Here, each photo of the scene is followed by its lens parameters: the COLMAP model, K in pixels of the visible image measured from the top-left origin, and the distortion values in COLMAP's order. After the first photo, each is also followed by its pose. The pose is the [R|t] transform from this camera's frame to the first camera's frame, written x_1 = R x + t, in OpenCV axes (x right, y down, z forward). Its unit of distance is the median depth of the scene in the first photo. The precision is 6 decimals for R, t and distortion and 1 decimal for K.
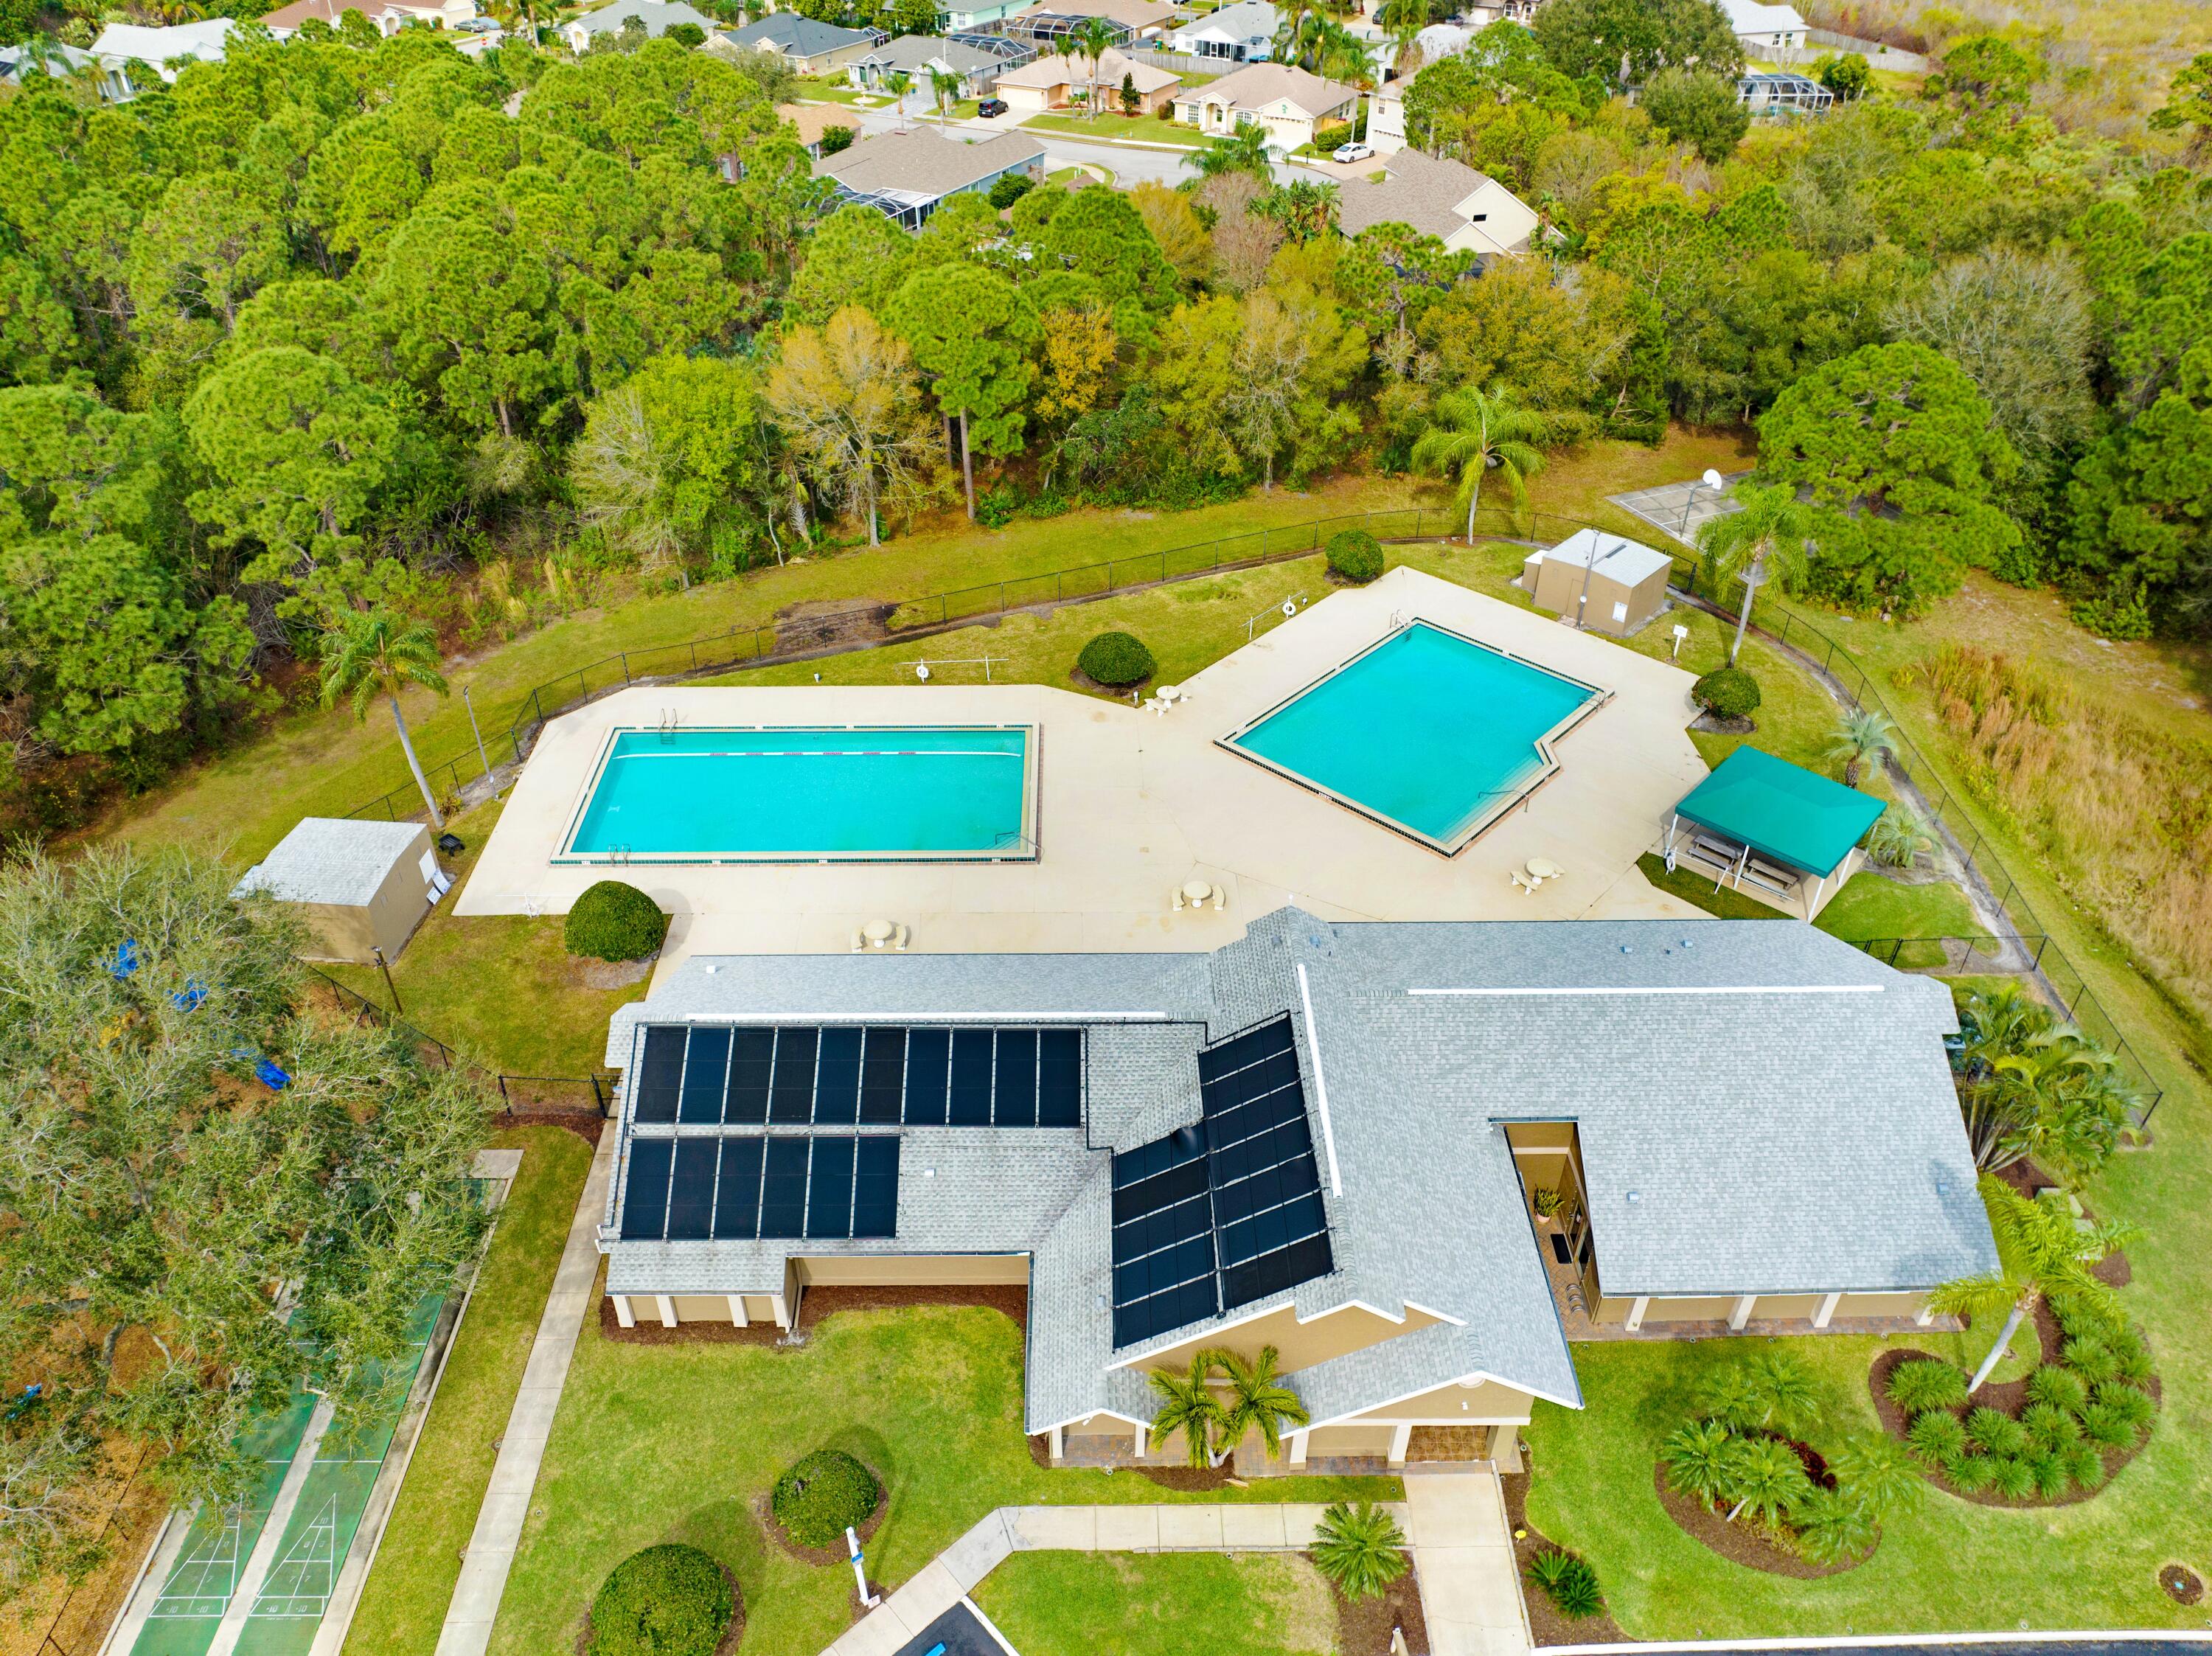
lens RADIAL K [[1544.6, 0, 1101.4], [0, 1544.6, 826.3], [0, 0, 1]] dist [-0.040176, 0.006018]
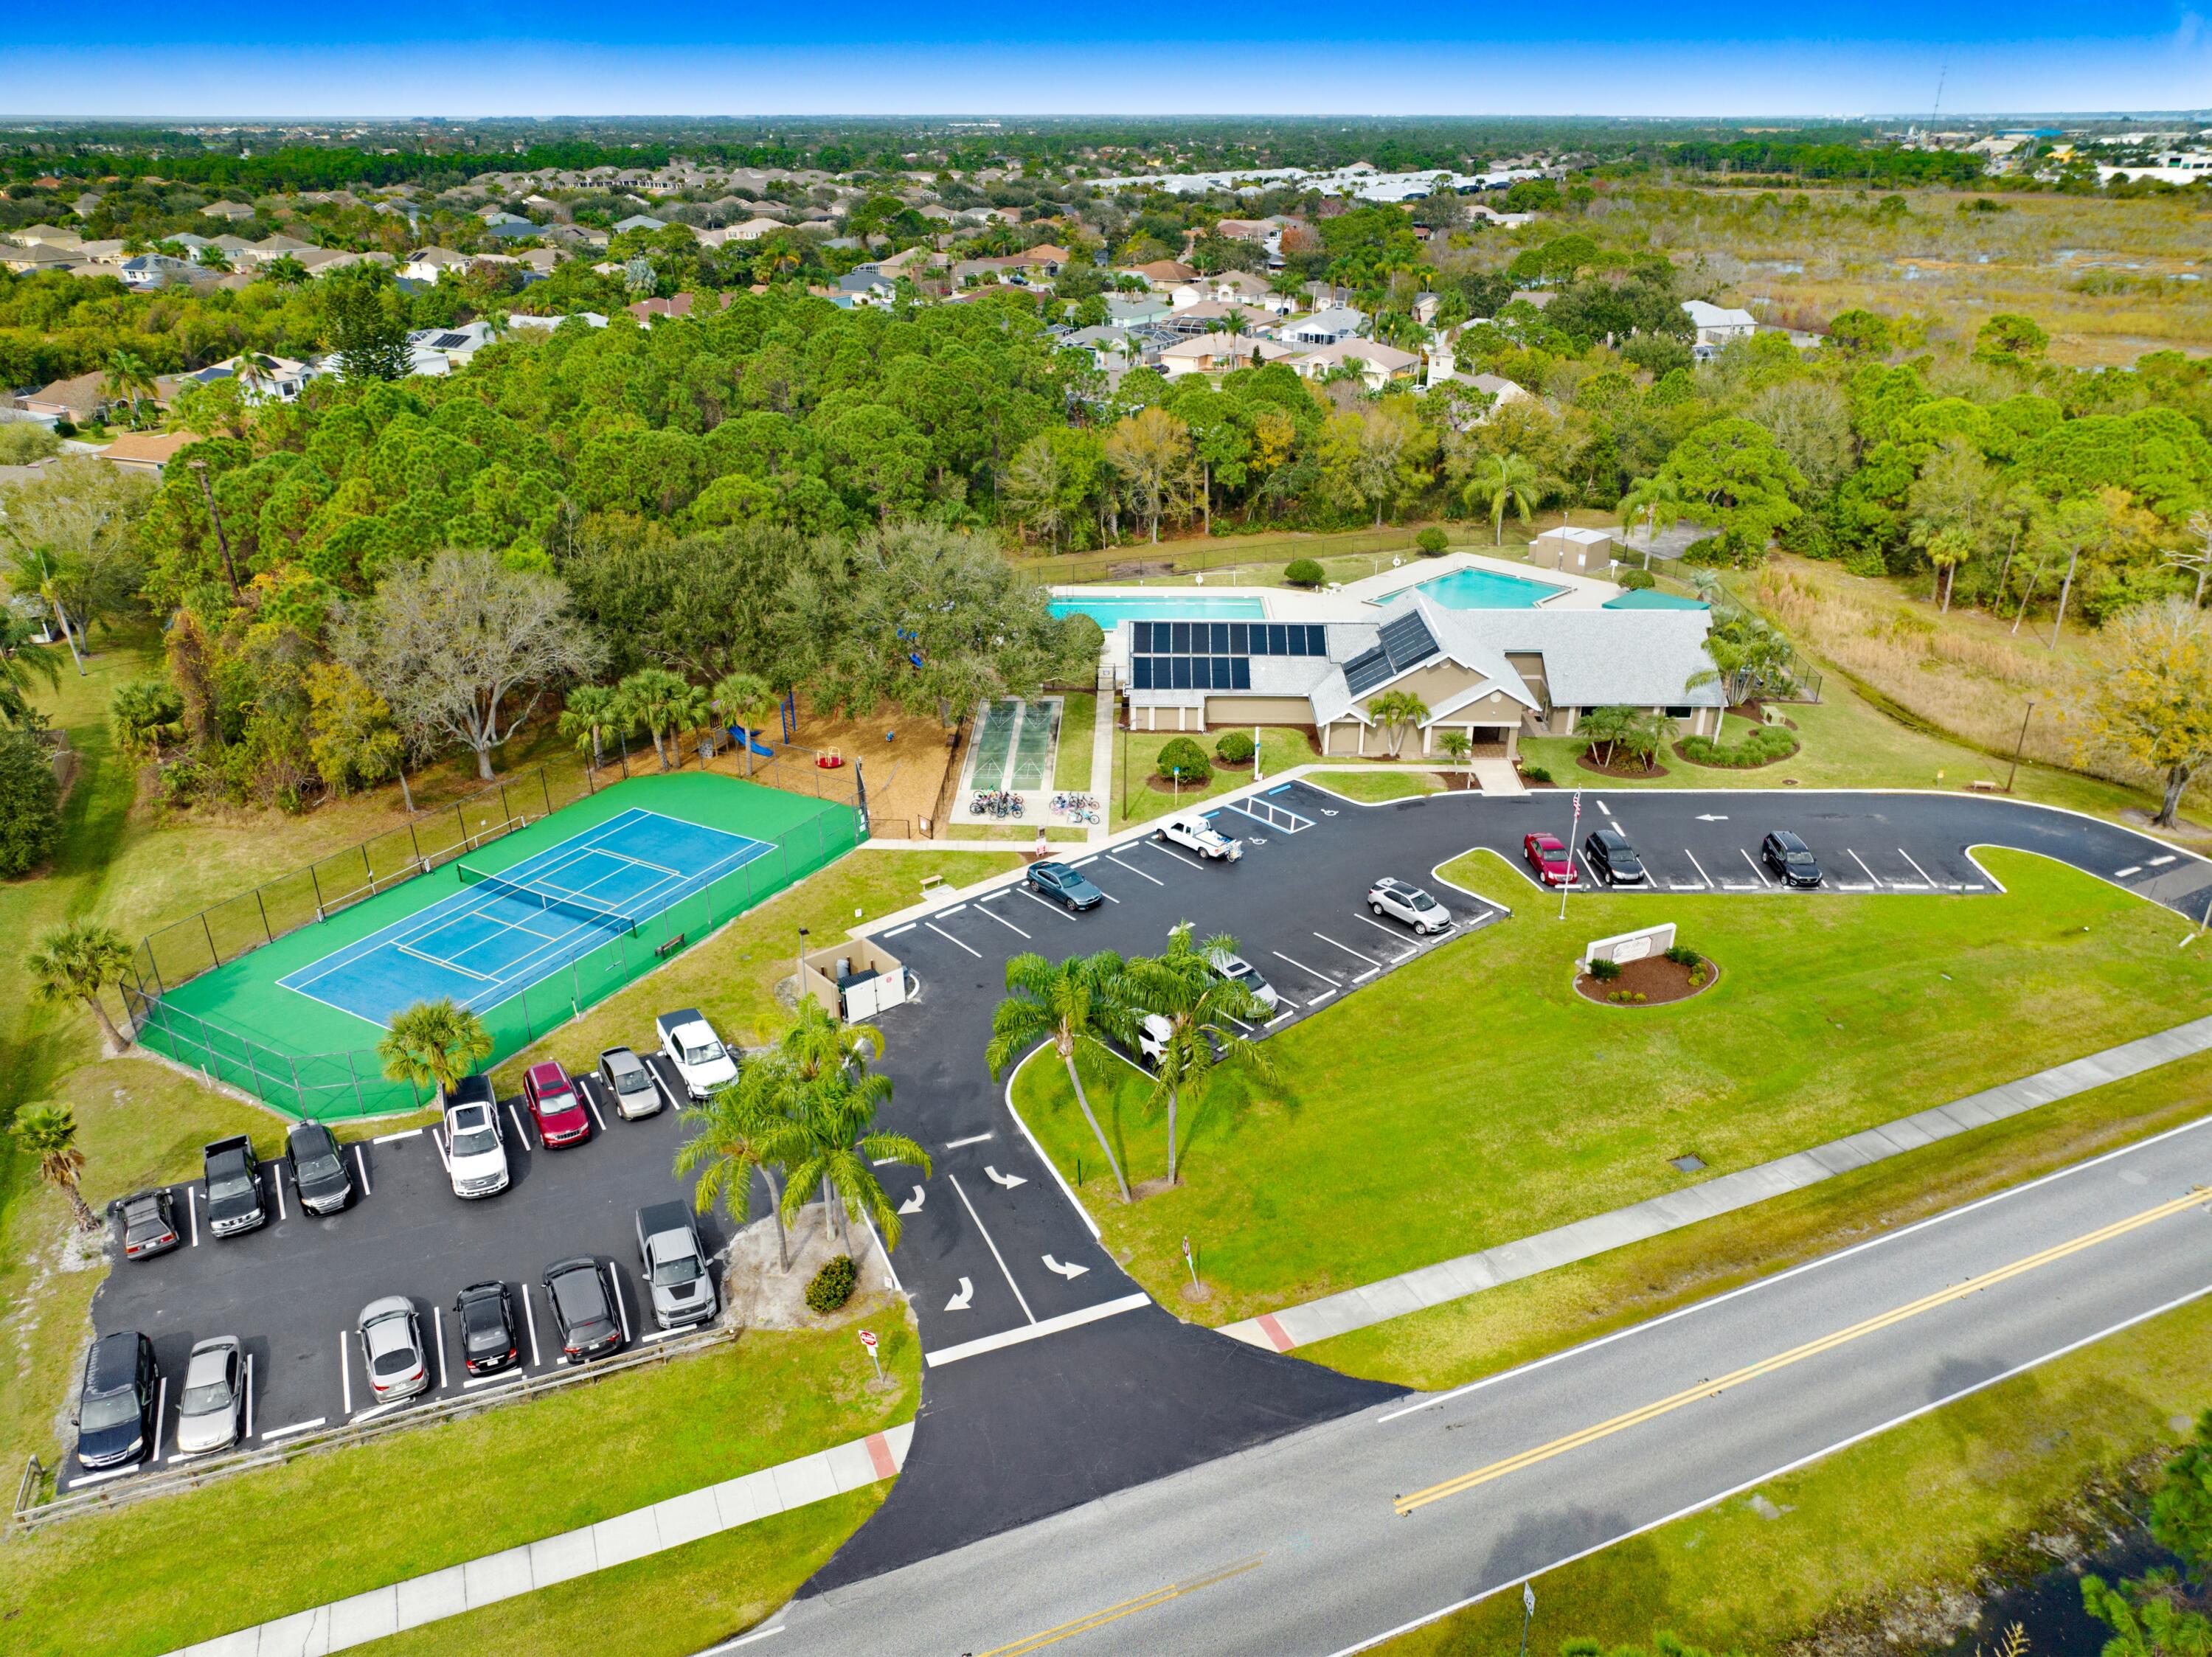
lens RADIAL K [[1540.9, 0, 1086.7], [0, 1540.9, 839.4], [0, 0, 1]] dist [-0.036272, 0.007874]
pose [[0.998804, 0.015713, -0.046290, -0.176190], [-0.024332, 0.981094, -0.191994, 0.616997], [0.042398, 0.192891, 0.980304, -0.824547]]
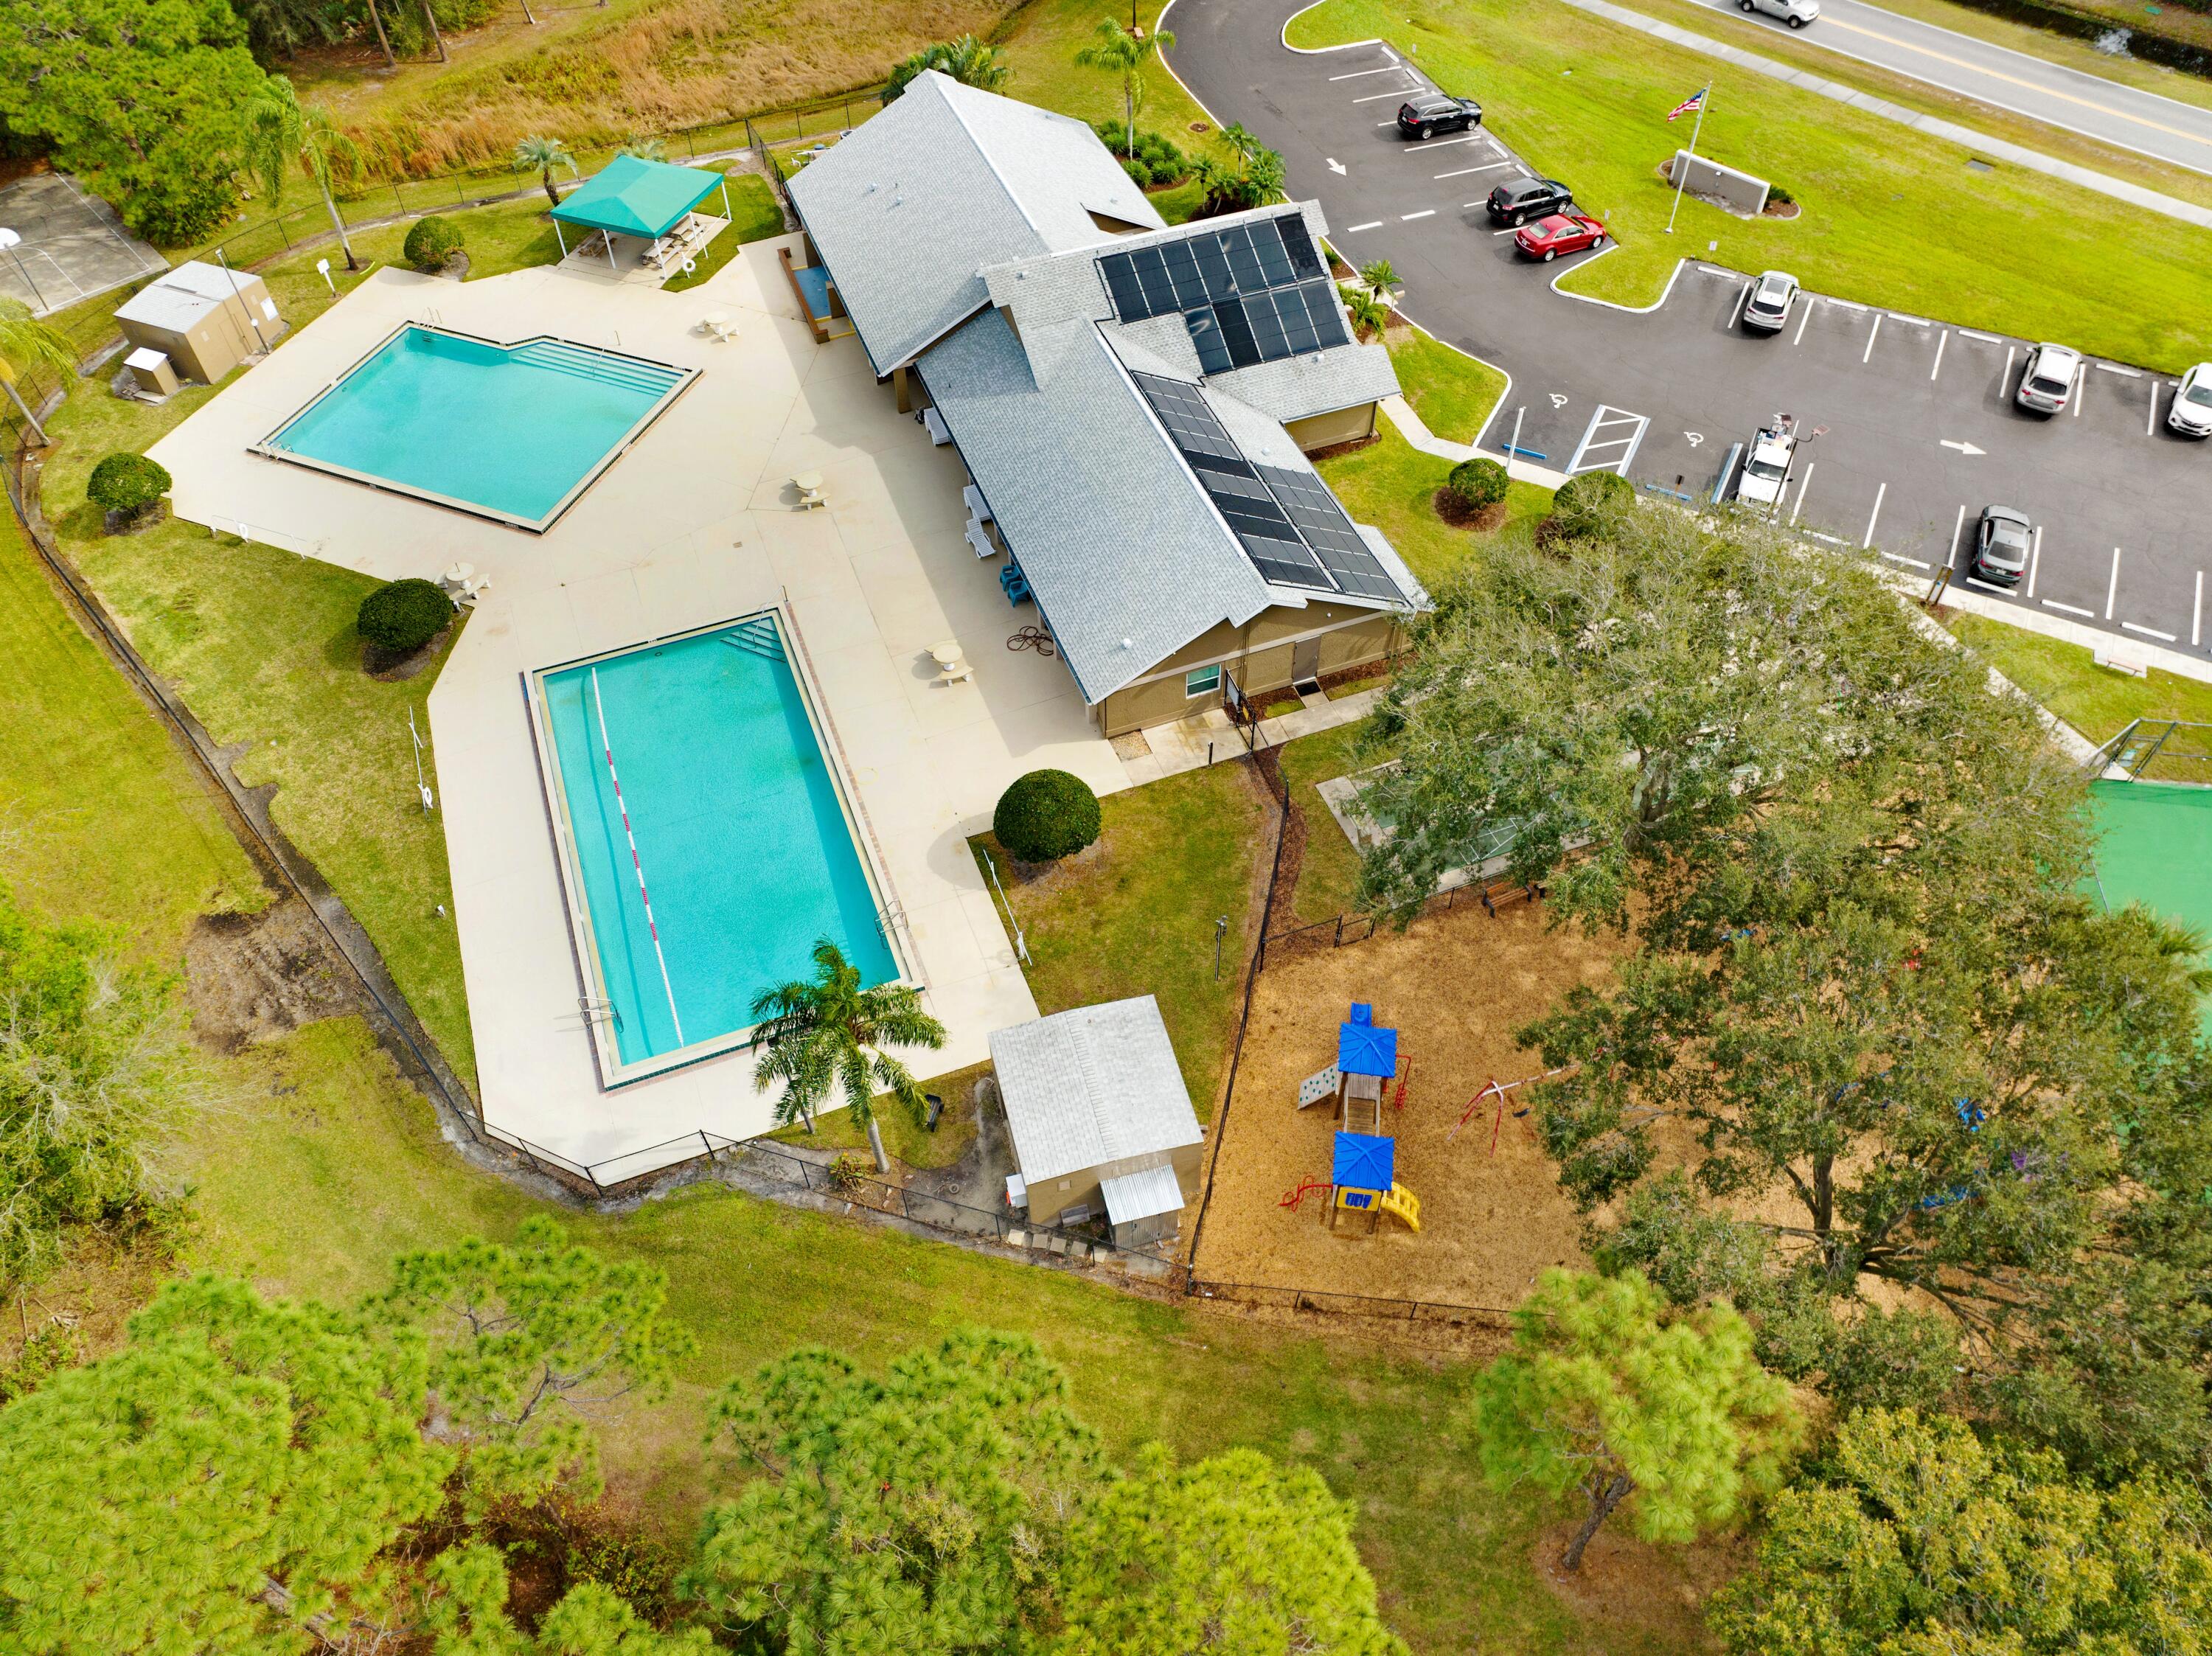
lens RADIAL K [[1541.1, 0, 1086.7], [0, 1541.1, 838.9], [0, 0, 1]] dist [-0.036272, 0.007874]
pose [[-0.334029, -0.726445, 0.600585, -0.735695], [0.577106, 0.346163, 0.739675, -0.492338], [-0.745234, 0.593674, 0.303608, 0.598721]]
